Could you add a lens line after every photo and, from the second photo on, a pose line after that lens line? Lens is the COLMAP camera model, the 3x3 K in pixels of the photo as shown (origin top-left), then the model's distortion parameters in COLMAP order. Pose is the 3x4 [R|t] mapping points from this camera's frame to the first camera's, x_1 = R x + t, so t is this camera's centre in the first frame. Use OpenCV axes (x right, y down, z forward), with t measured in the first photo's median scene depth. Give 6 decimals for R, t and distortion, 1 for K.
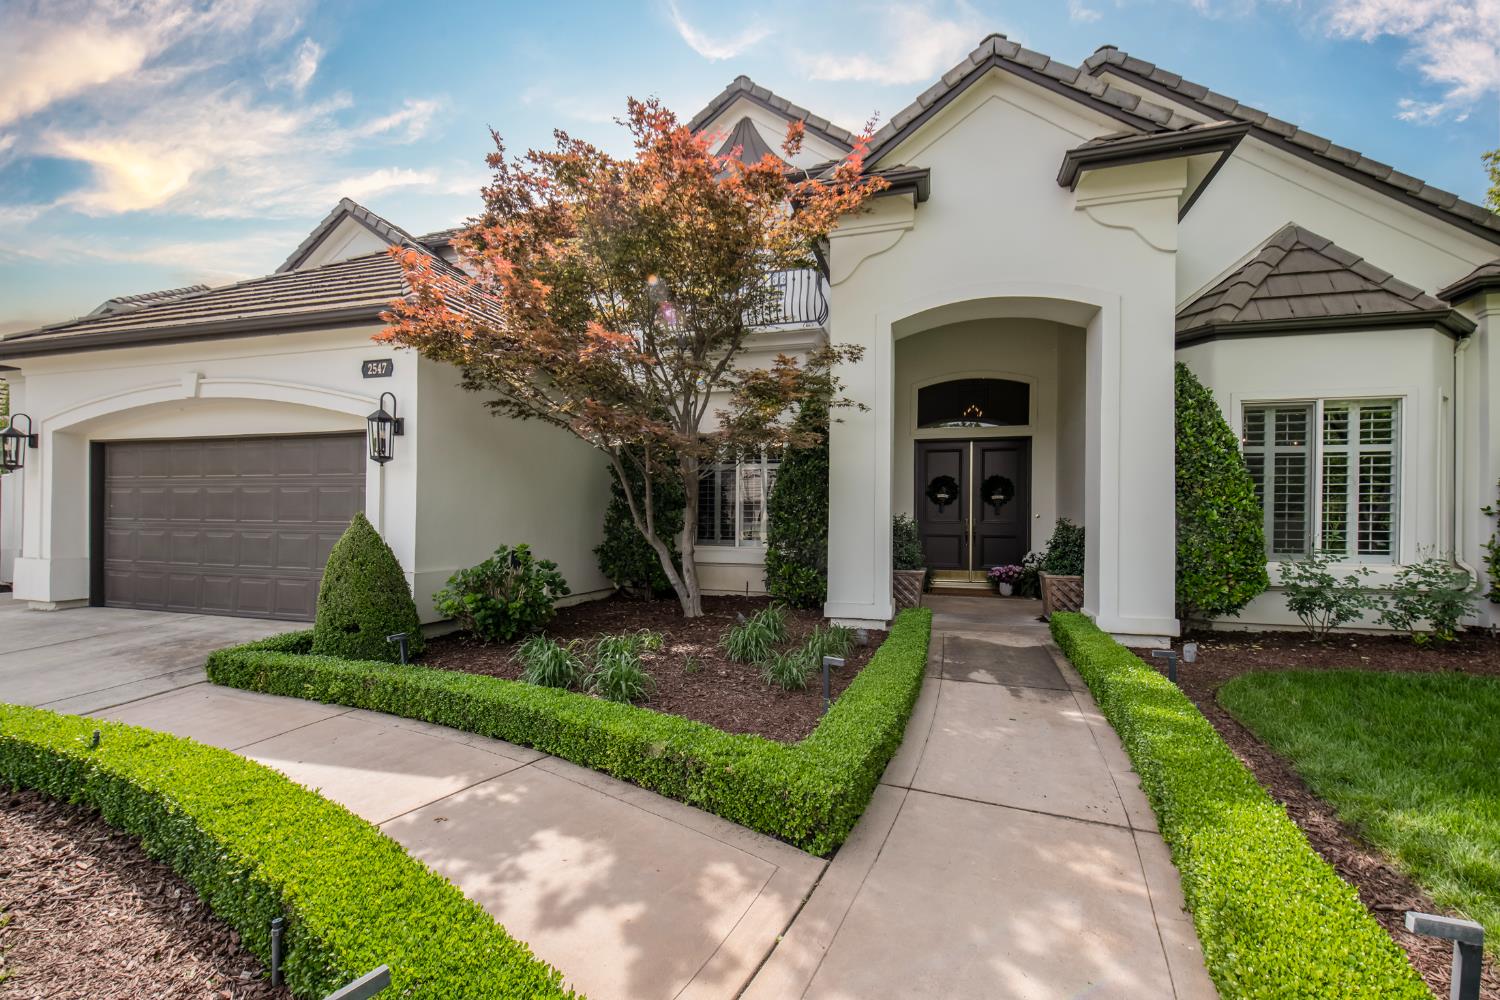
lens RADIAL K [[629.5, 0, 746.4], [0, 629.5, 520.7], [0, 0, 1]] dist [-0.000889, -0.000243]
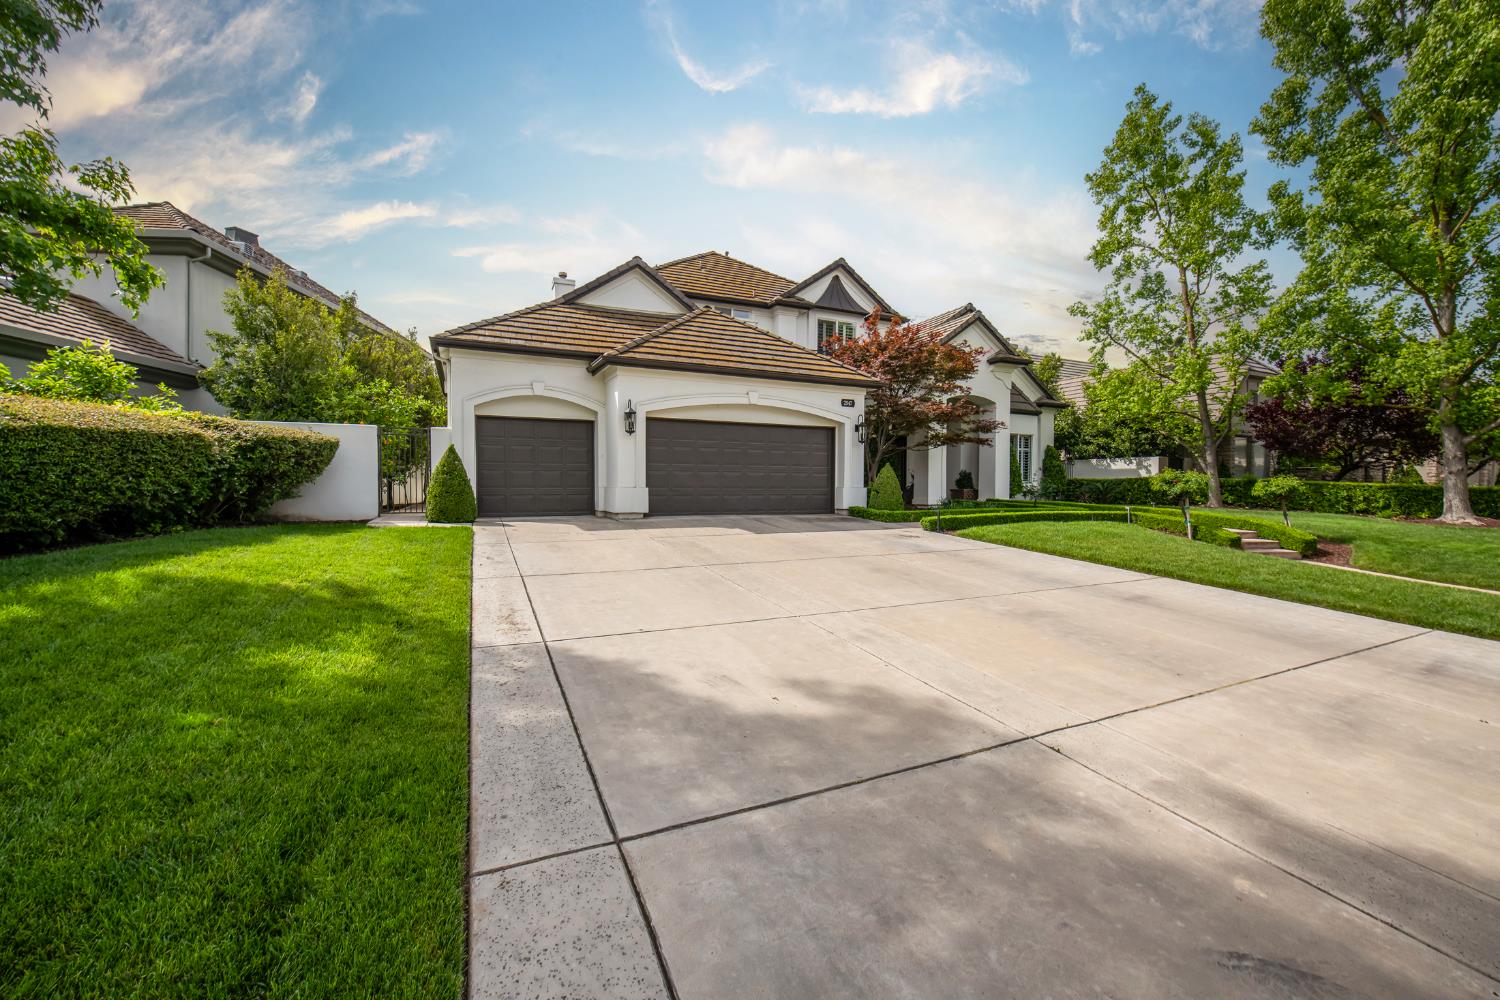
lens RADIAL K [[631.2, 0, 750.0], [0, 631.2, 500.0], [0, 0, 1]] dist [-0.000080, -0.000073]
pose [[0.742634, -0.020922, 0.669371, -2.363497], [0.007272, 0.999705, 0.023179, 0.066570], [-0.669658, -0.012346, 0.742567, -0.518872]]
